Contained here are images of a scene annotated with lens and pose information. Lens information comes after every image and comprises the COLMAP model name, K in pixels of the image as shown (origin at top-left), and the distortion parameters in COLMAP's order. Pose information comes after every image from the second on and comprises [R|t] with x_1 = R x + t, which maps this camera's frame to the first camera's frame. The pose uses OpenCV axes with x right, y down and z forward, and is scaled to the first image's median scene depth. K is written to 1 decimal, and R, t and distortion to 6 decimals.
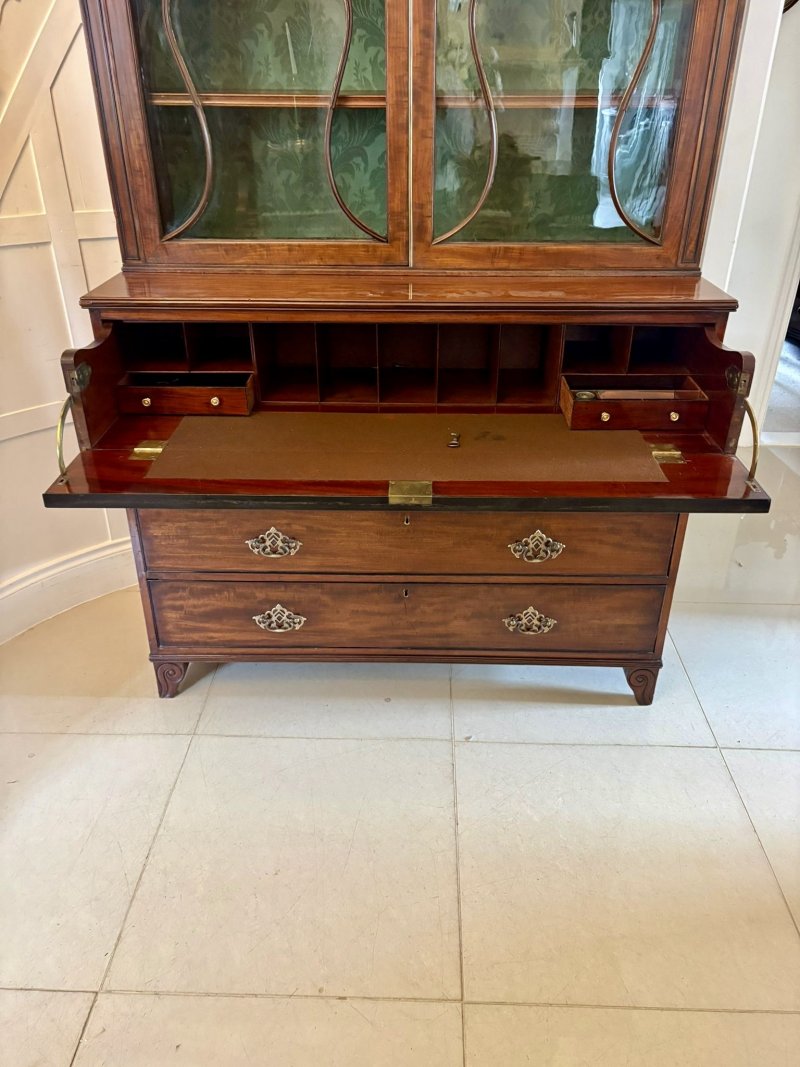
lens RADIAL K [[808.3, 0, 406.0], [0, 808.3, 538.9], [0, 0, 1]] dist [0.050869, -0.052173]
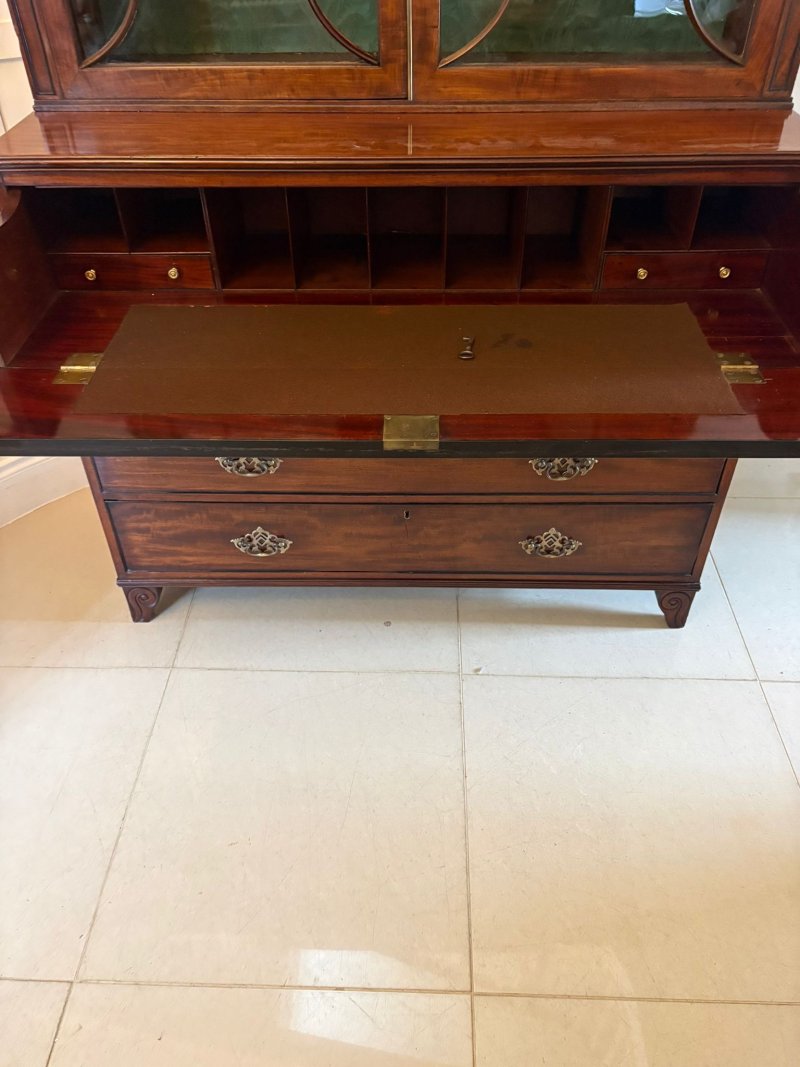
lens RADIAL K [[808.3, 0, 399.7], [0, 808.3, 535.4], [0, 0, 1]] dist [0.050869, -0.052173]
pose [[0.999906, -0.006554, -0.012025, 0.002423], [0.008917, 0.977997, 0.208427, -0.090365], [0.010395, -0.208515, 0.977964, 0.159018]]
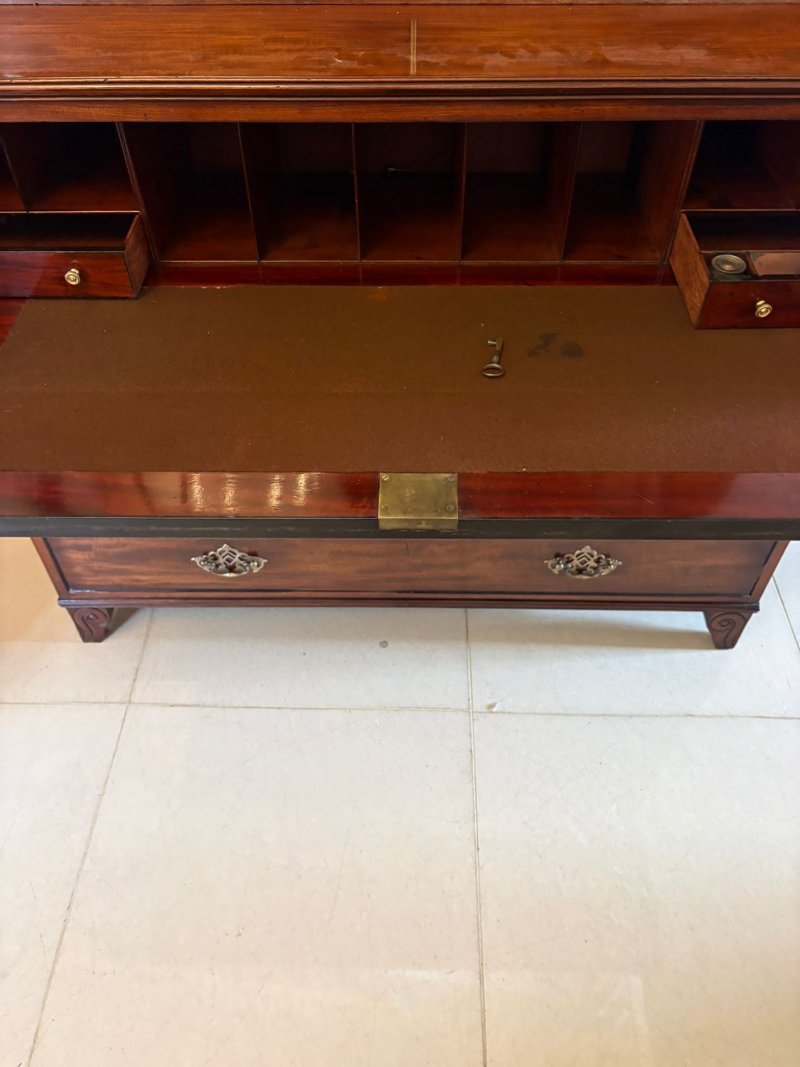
lens RADIAL K [[808.3, 0, 397.2], [0, 808.3, 535.3], [0, 0, 1]] dist [0.050869, -0.052173]
pose [[0.999933, -0.007239, -0.009000, -0.002751], [0.009789, 0.944685, 0.327832, -0.158607], [0.006129, -0.327898, 0.944693, 0.346332]]
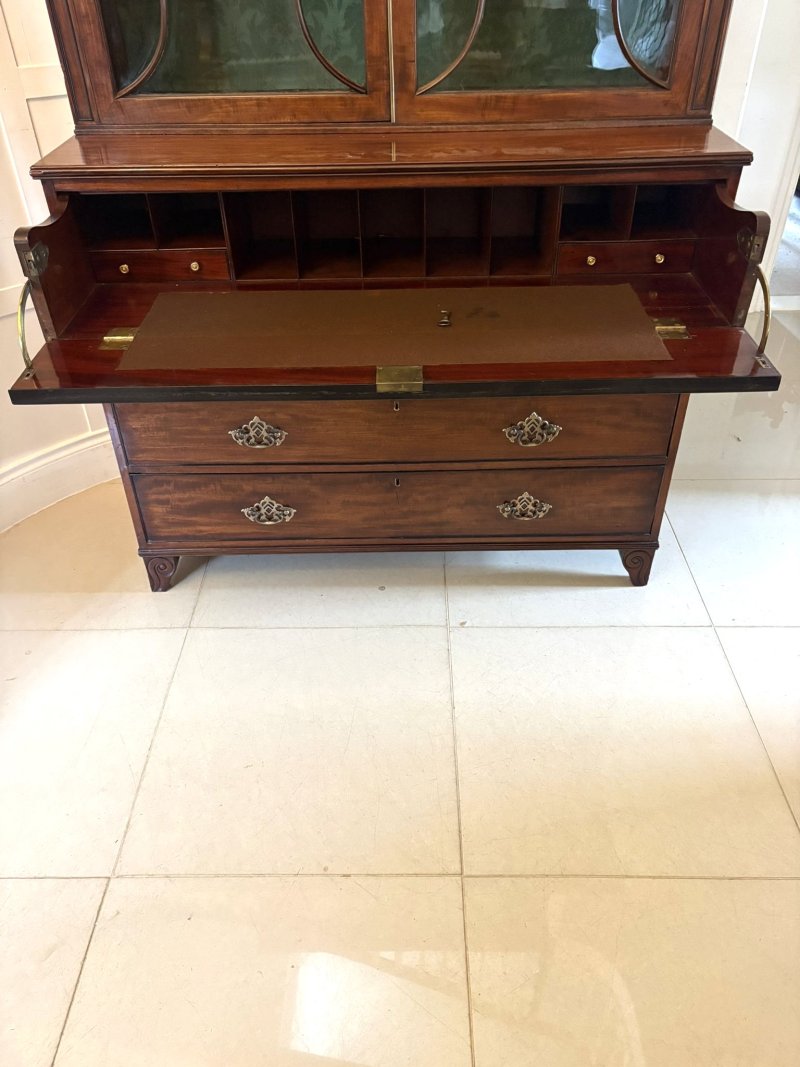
lens RADIAL K [[808.3, 0, 402.1], [0, 808.3, 537.2], [0, 0, 1]] dist [0.050869, -0.052173]
pose [[0.999639, -0.026626, 0.003461, 0.000446], [0.025808, 0.988386, 0.149754, -0.012311], [-0.007409, -0.149611, 0.988717, 0.029353]]
